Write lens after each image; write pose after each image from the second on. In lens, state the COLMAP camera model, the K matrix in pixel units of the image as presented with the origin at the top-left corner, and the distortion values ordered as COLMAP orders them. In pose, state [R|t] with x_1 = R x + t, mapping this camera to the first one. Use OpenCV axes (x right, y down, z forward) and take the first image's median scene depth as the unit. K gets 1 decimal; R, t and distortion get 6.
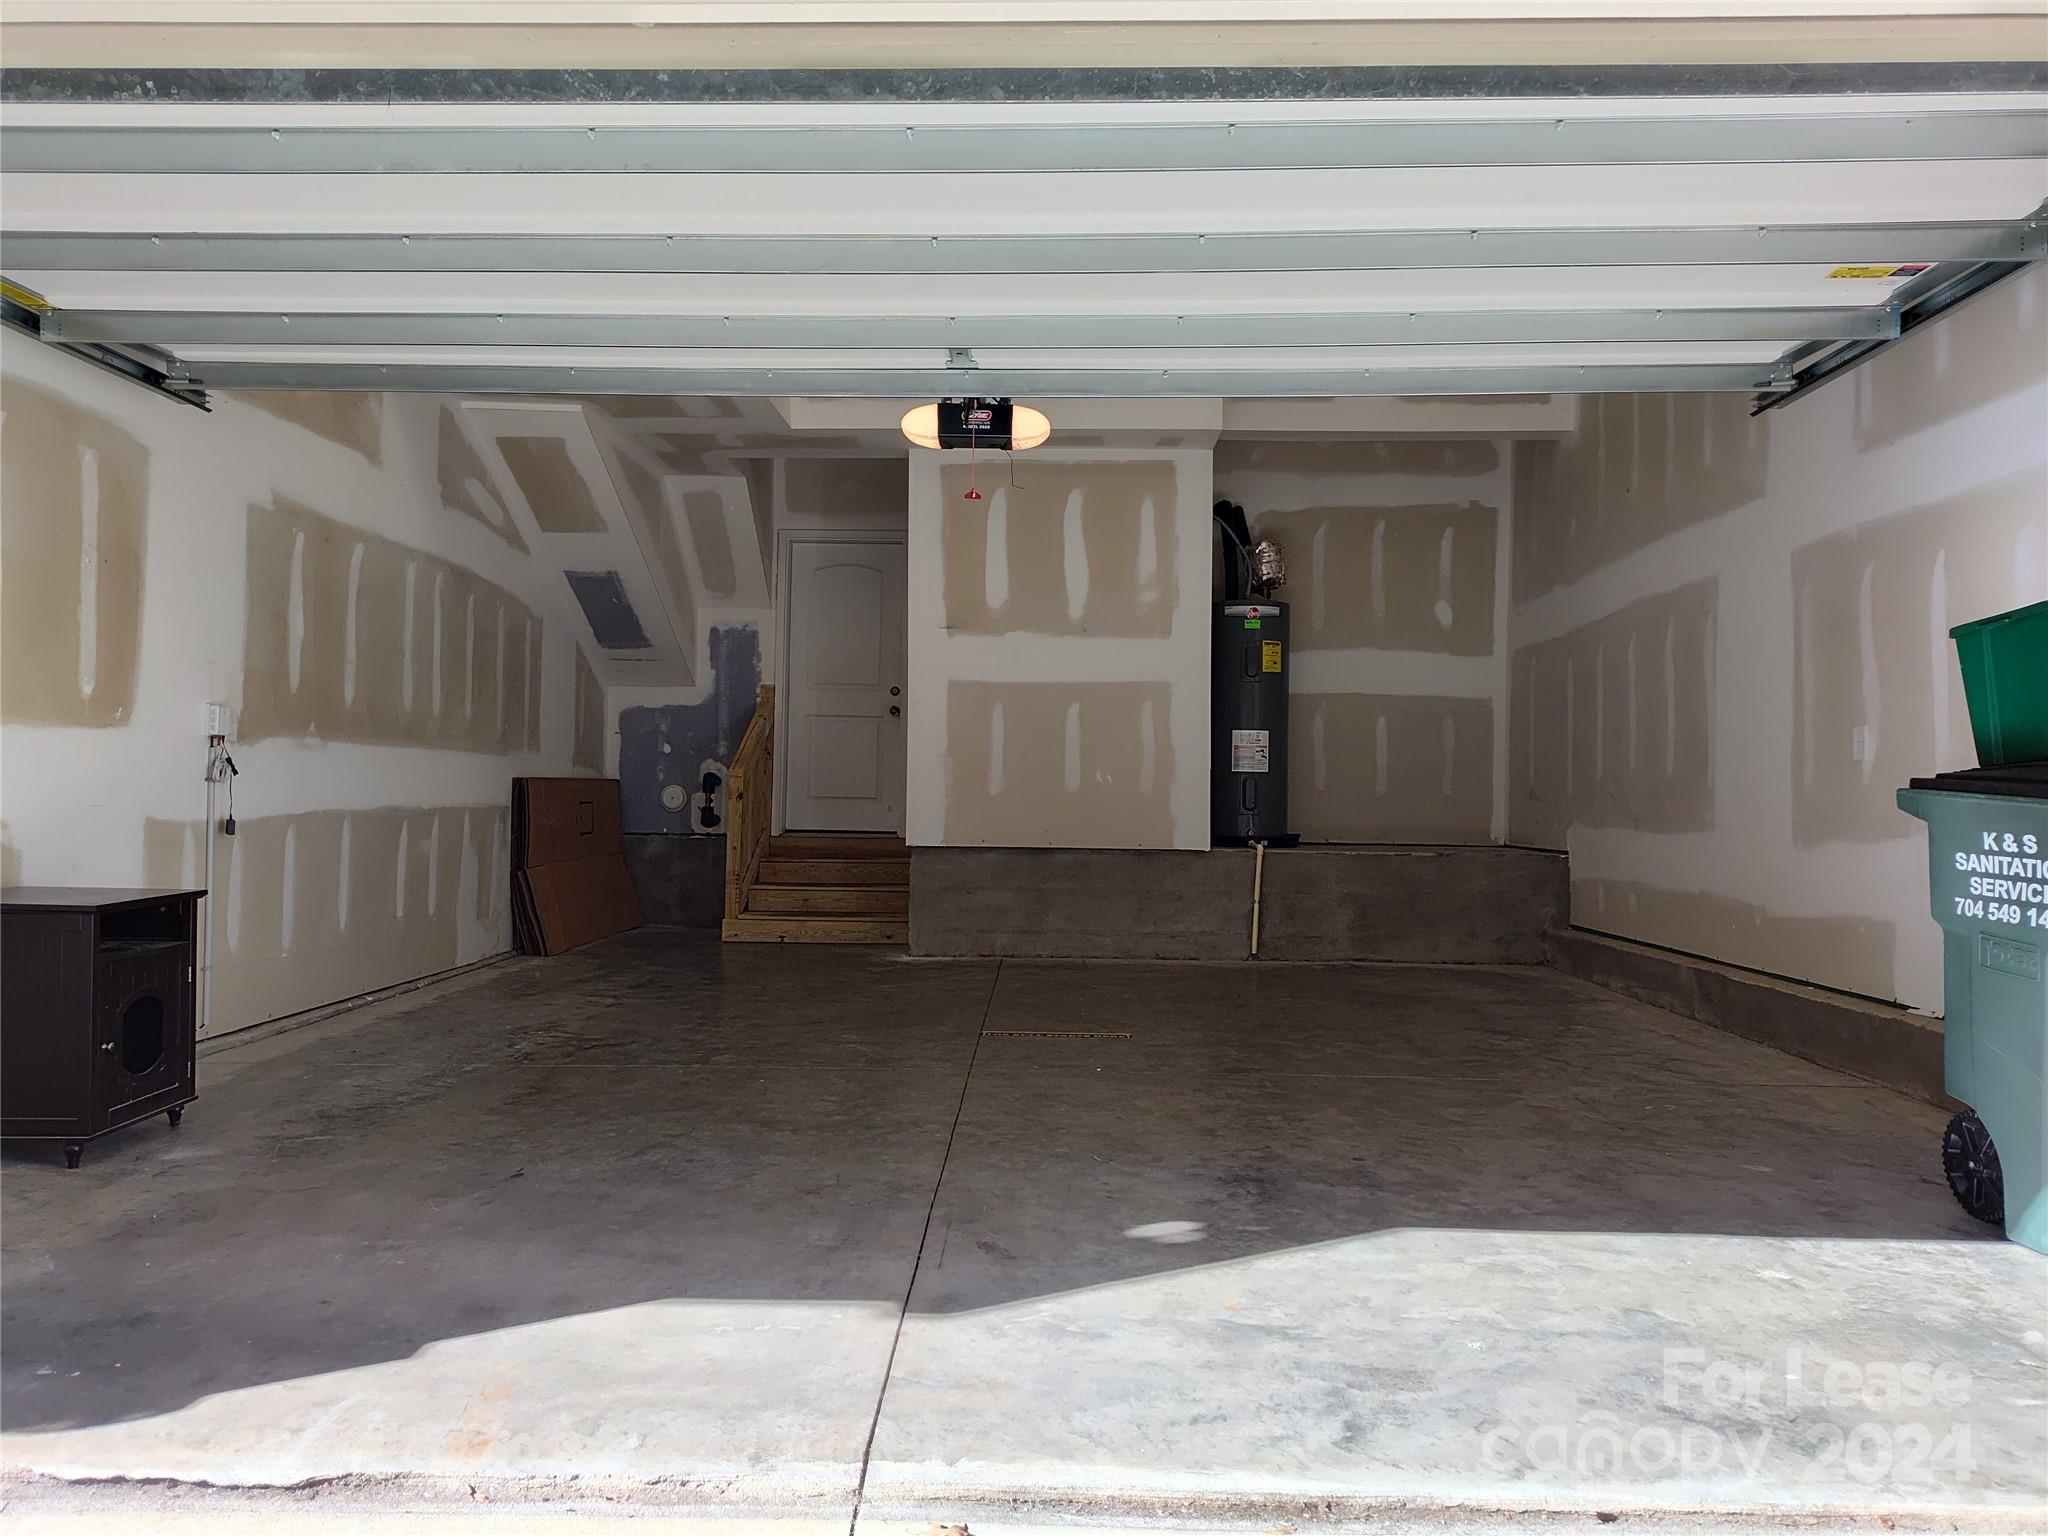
lens RADIAL K [[1414.0, 0, 1023.8], [0, 1414.0, 769.2], [0, 0, 1]] dist [0.048328, -0.051371]
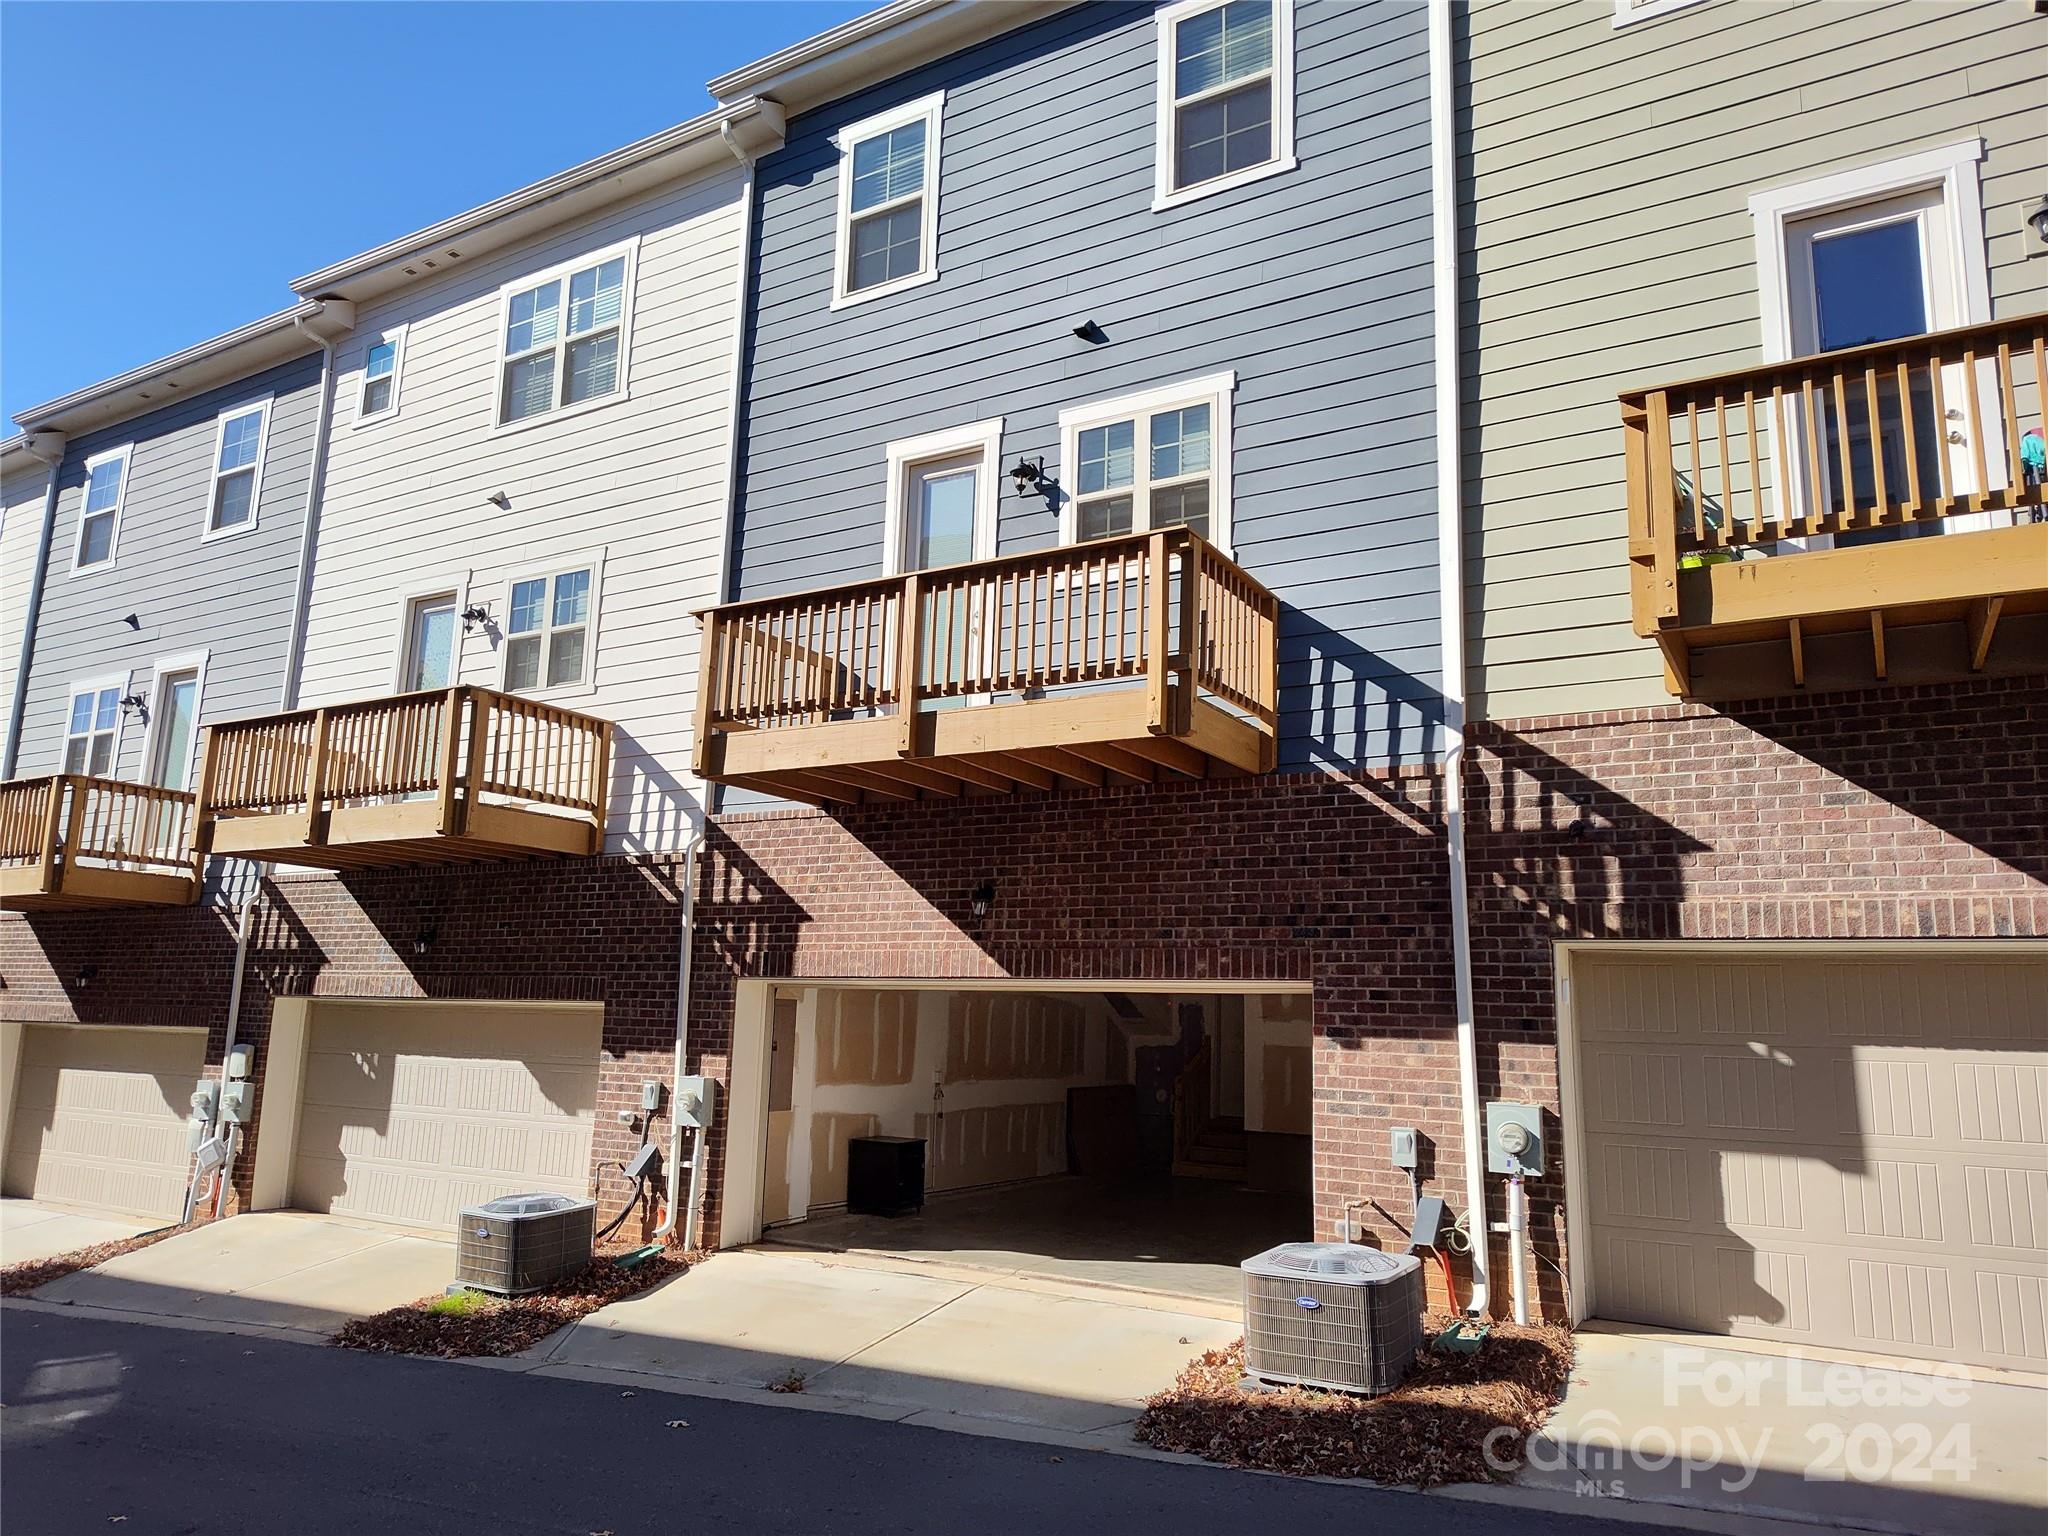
lens RADIAL K [[1414.0, 0, 1021.5], [0, 1414.0, 766.5], [0, 0, 1]] dist [0.048328, -0.051371]
pose [[0.872219, -0.075656, -0.483228, 0.694520], [-0.009269, 0.985231, -0.170982, -0.112910], [0.489027, 0.153613, 0.858636, -1.009108]]
